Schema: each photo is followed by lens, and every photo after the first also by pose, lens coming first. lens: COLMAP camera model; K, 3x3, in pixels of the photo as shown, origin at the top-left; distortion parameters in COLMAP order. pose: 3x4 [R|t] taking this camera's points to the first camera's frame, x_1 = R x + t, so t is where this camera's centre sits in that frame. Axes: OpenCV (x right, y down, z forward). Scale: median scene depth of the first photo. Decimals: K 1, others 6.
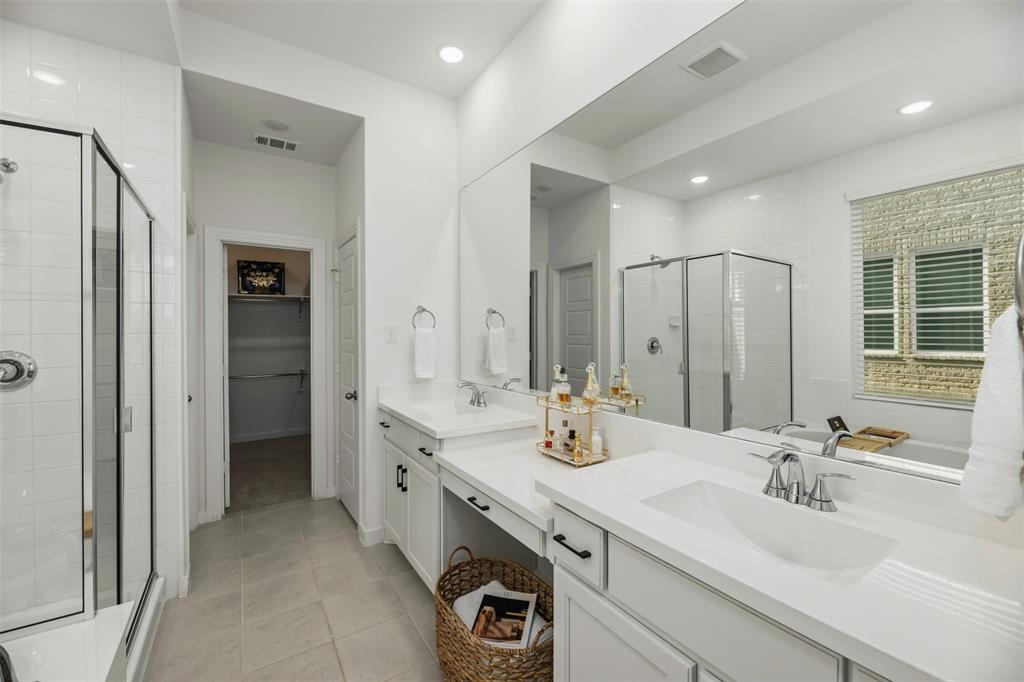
lens RADIAL K [[421.7, 0, 512.9], [0, 421.7, 343.7], [0, 0, 1]] dist [0.002544, 0.000255]
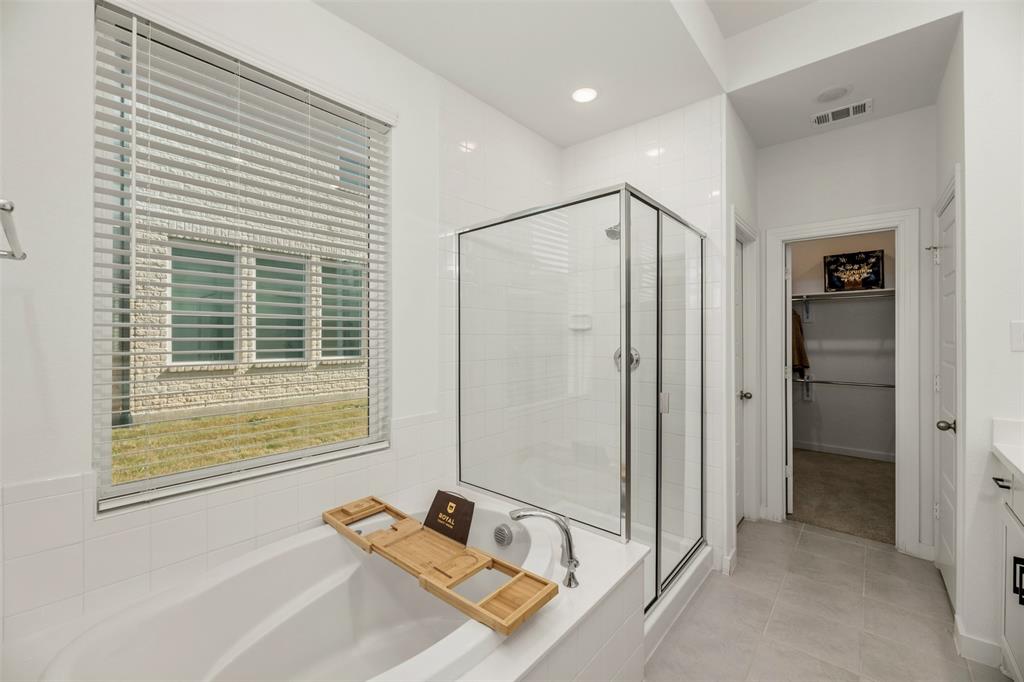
lens RADIAL K [[421.7, 0, 513.0], [0, 421.7, 341.3], [0, 0, 1]] dist [0.002544, 0.000255]
pose [[0.264848, 0.019200, -0.964099, 0.086862], [-0.027679, 0.999541, 0.012302, -0.003243], [0.963893, 0.023427, 0.265258, 0.117729]]
